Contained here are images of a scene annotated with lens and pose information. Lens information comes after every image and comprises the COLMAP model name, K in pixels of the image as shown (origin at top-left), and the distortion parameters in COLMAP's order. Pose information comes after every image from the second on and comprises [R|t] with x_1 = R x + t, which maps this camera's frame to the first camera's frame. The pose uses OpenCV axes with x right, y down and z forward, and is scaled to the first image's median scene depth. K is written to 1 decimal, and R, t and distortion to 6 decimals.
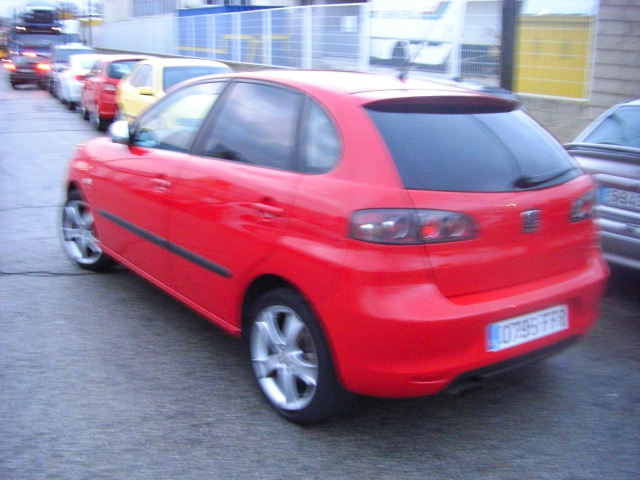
lens RADIAL K [[718.1, 0, 320.0], [0, 718.1, 240.0], [0, 0, 1]] dist [-0.172526, 0.042344]
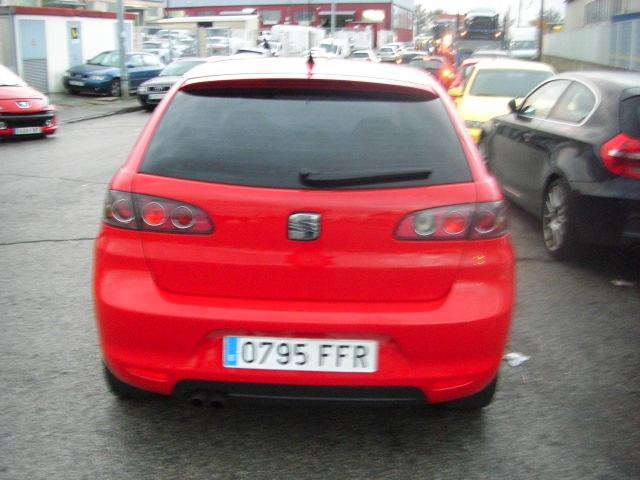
lens RADIAL K [[718.1, 0, 320.0], [0, 718.1, 240.0], [0, 0, 1]] dist [-0.172526, 0.042344]
pose [[0.788118, 0.123181, -0.603072, 0.809198], [-0.130461, 0.990940, 0.031915, -0.039060], [0.601540, 0.053525, 0.797048, 0.344405]]
